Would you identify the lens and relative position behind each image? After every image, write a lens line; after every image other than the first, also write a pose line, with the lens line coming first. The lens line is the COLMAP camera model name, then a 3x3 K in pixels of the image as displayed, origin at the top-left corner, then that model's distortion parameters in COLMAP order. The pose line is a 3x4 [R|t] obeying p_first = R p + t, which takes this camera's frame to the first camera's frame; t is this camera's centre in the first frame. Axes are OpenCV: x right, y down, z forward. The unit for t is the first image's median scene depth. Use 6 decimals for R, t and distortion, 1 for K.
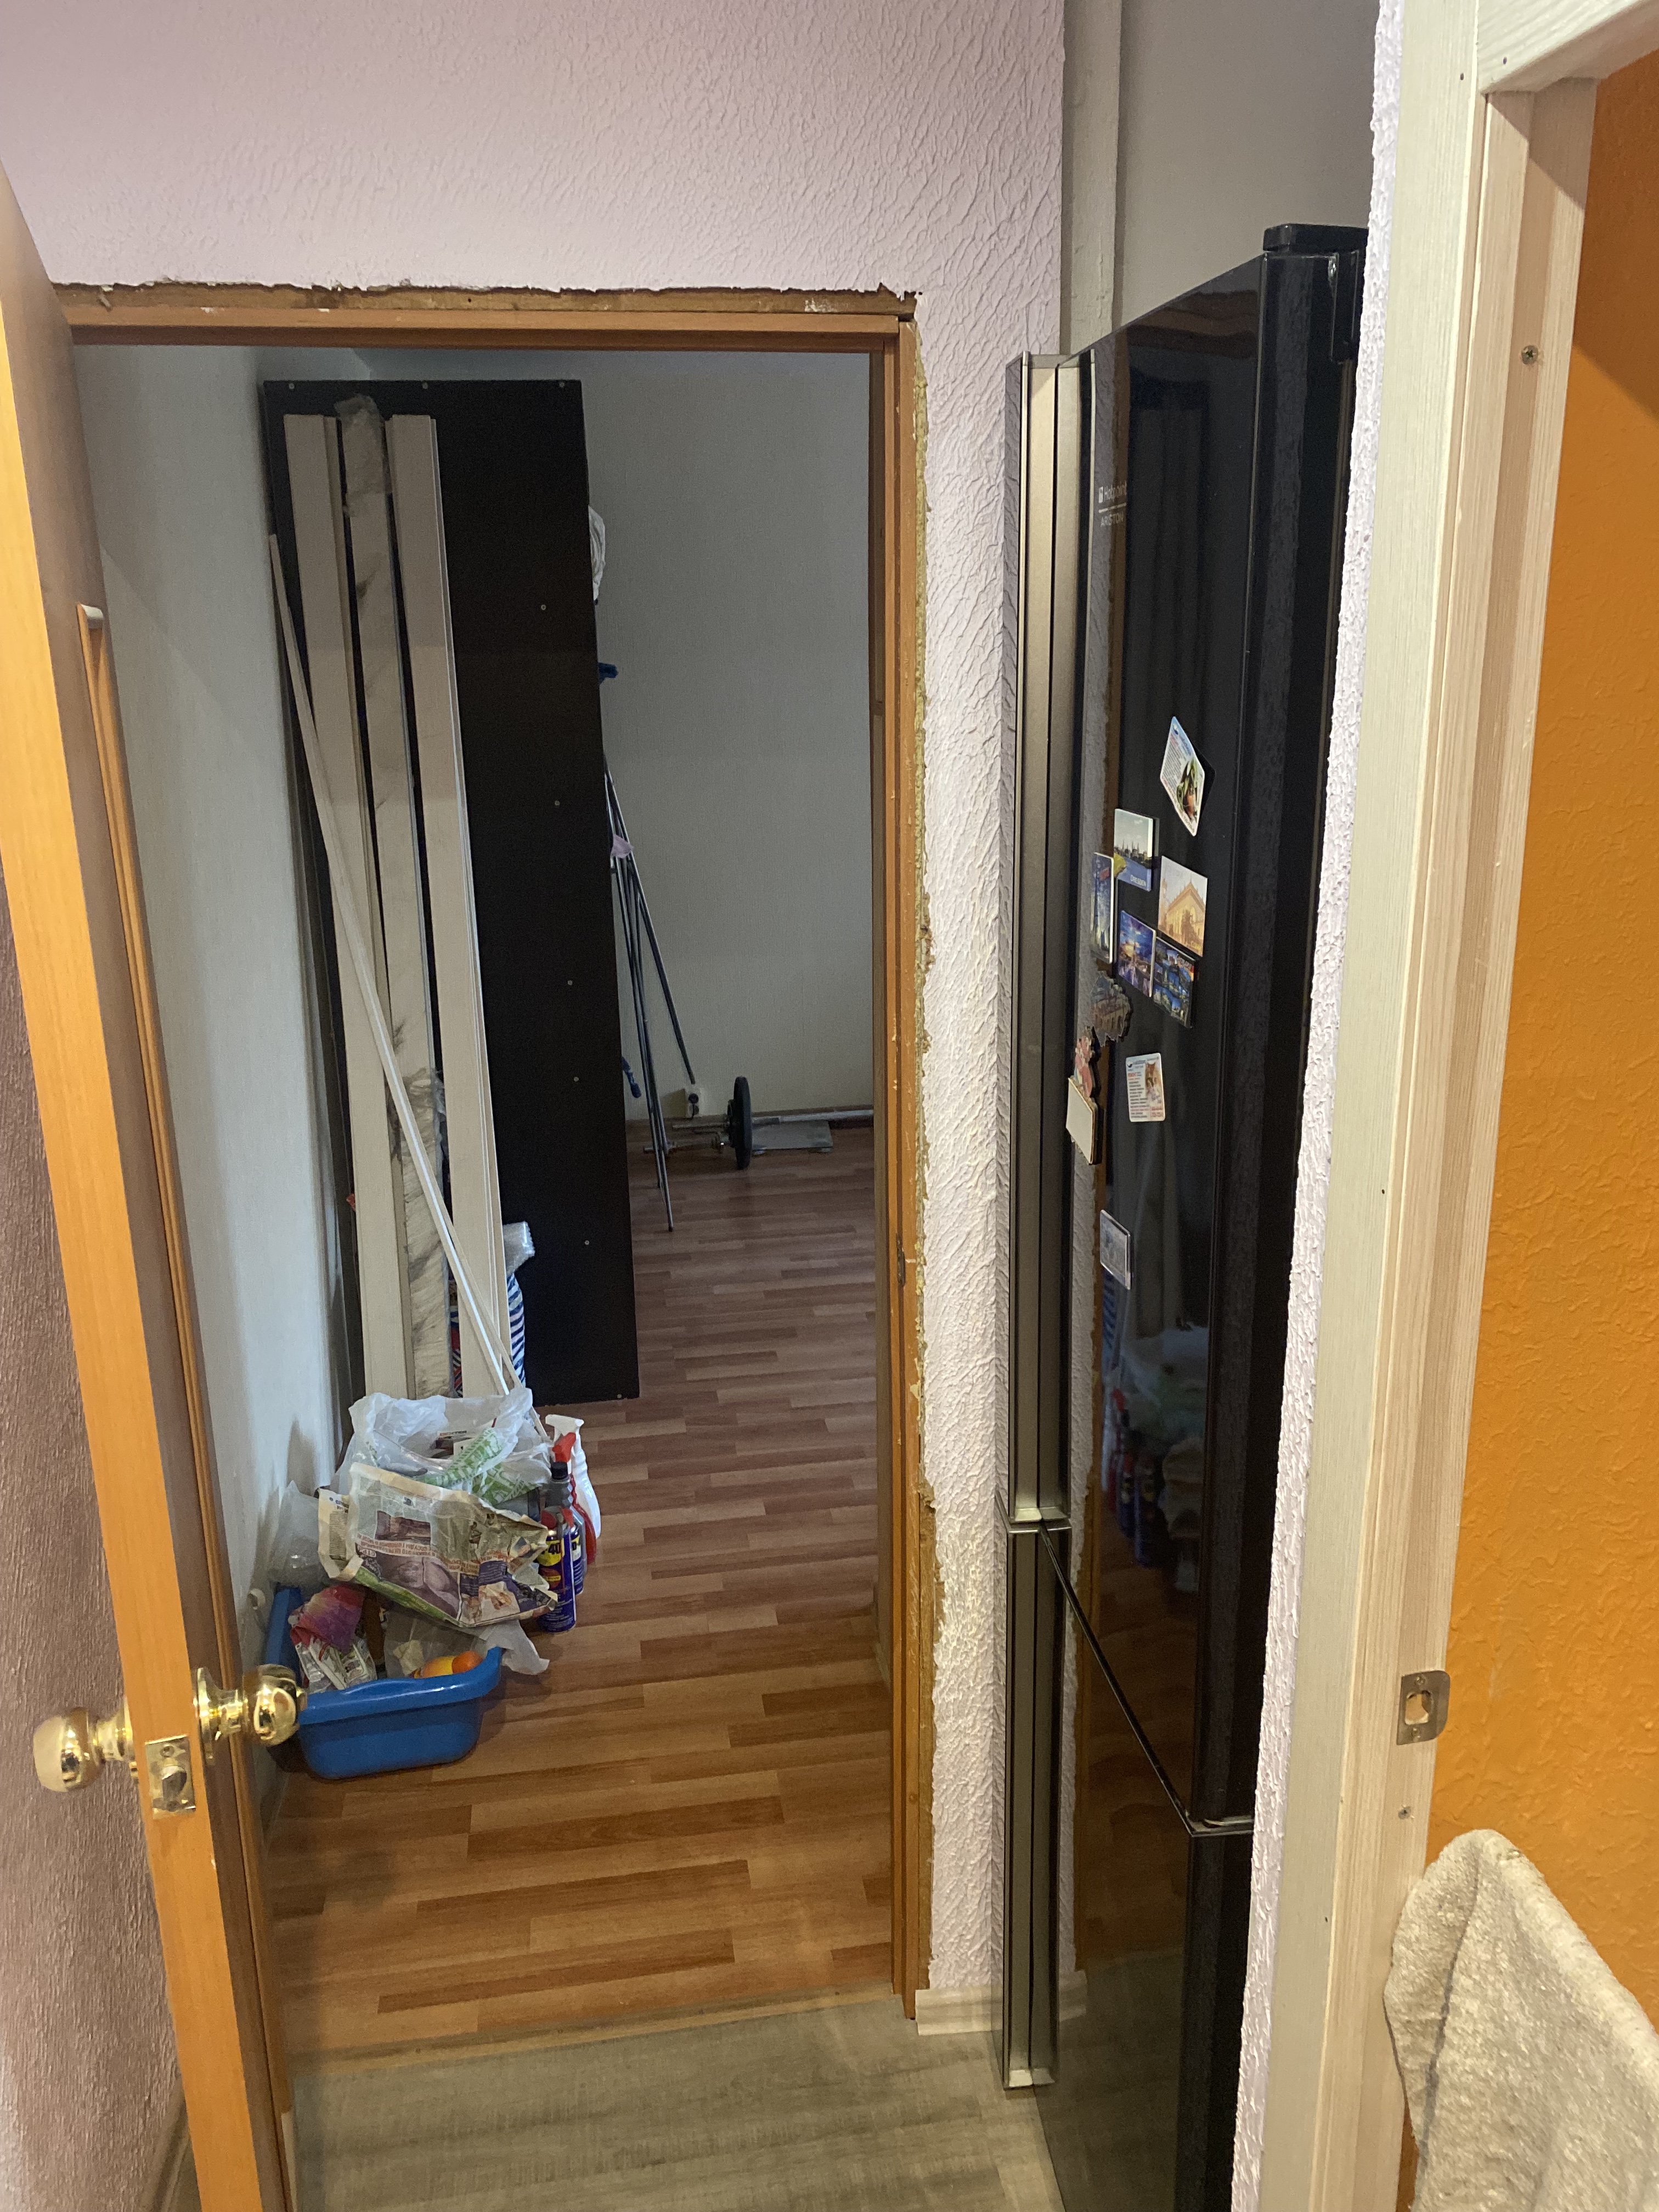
lens RADIAL K [[1680.3, 0, 819.1], [0, 1680.3, 1103.0], [0, 0, 1]] dist [0.022247, -0.011708]
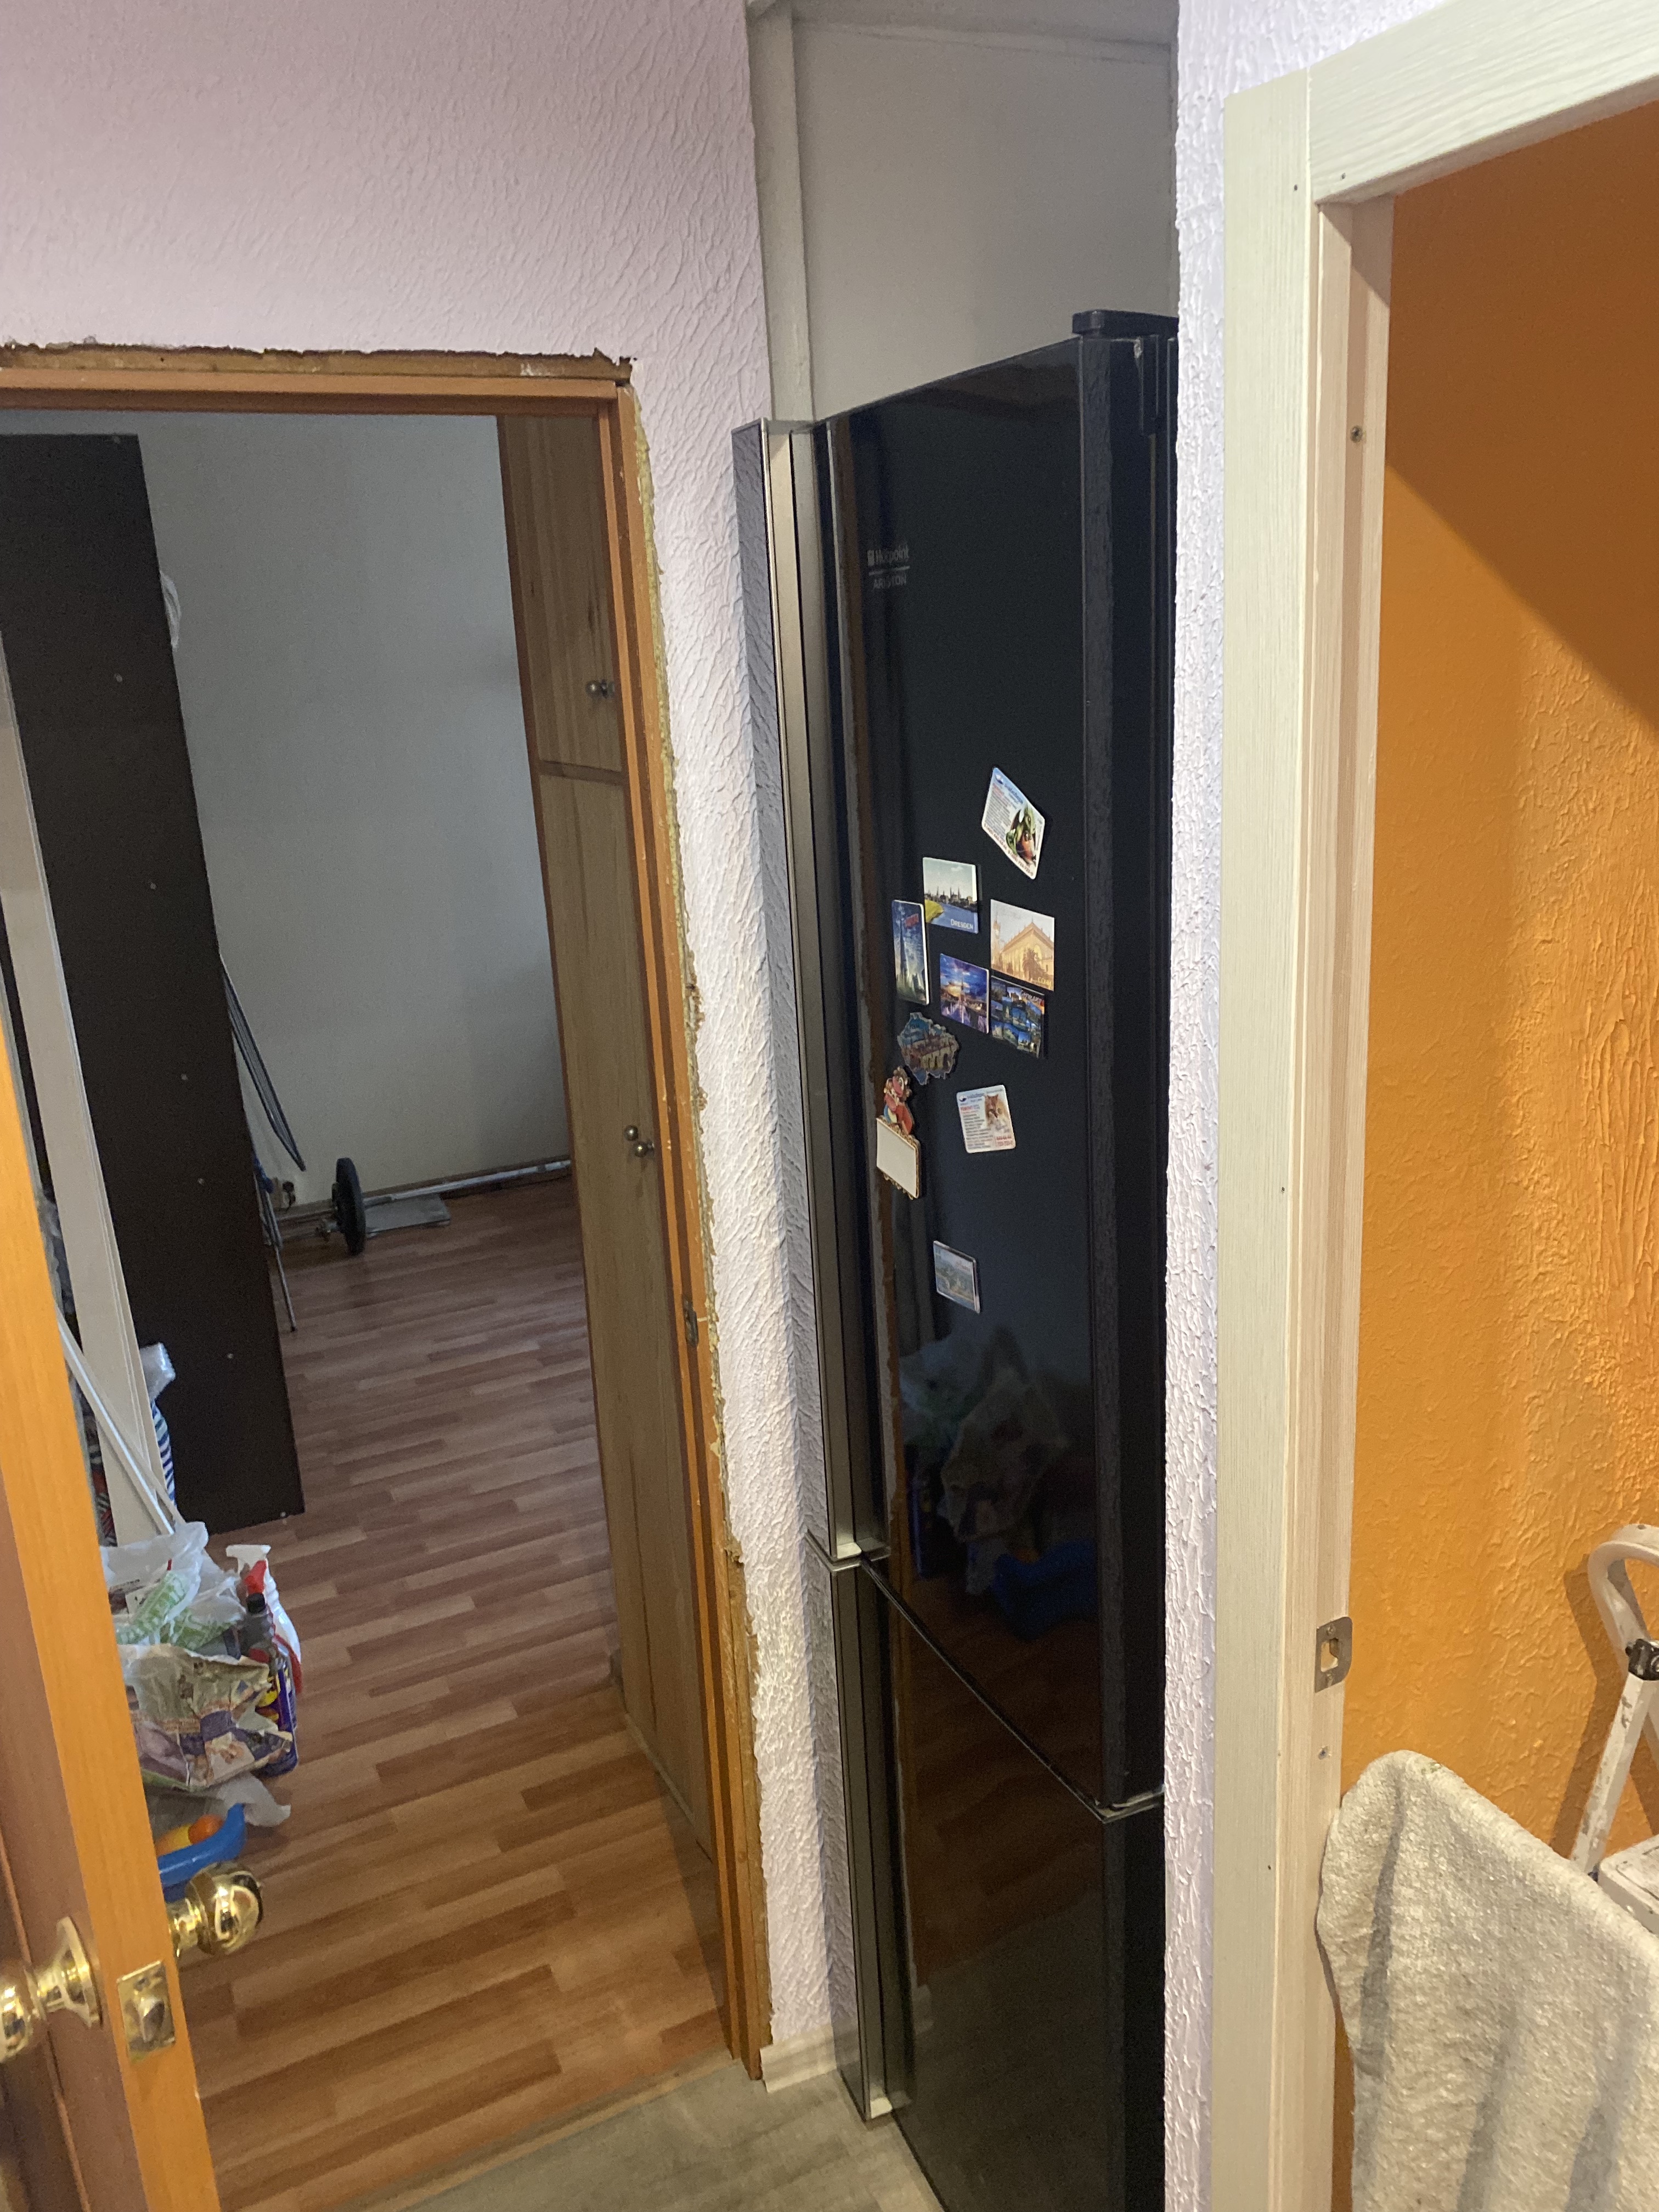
lens RADIAL K [[1684.3, 0, 833.6], [0, 1684.3, 1117.6], [0, 0, 1]] dist [0.020527, -0.007363]
pose [[0.954476, -0.111673, 0.276595, -0.131021], [0.116602, 0.993178, -0.001385, -0.014233], [-0.274553, 0.033573, 0.960986, 0.014002]]
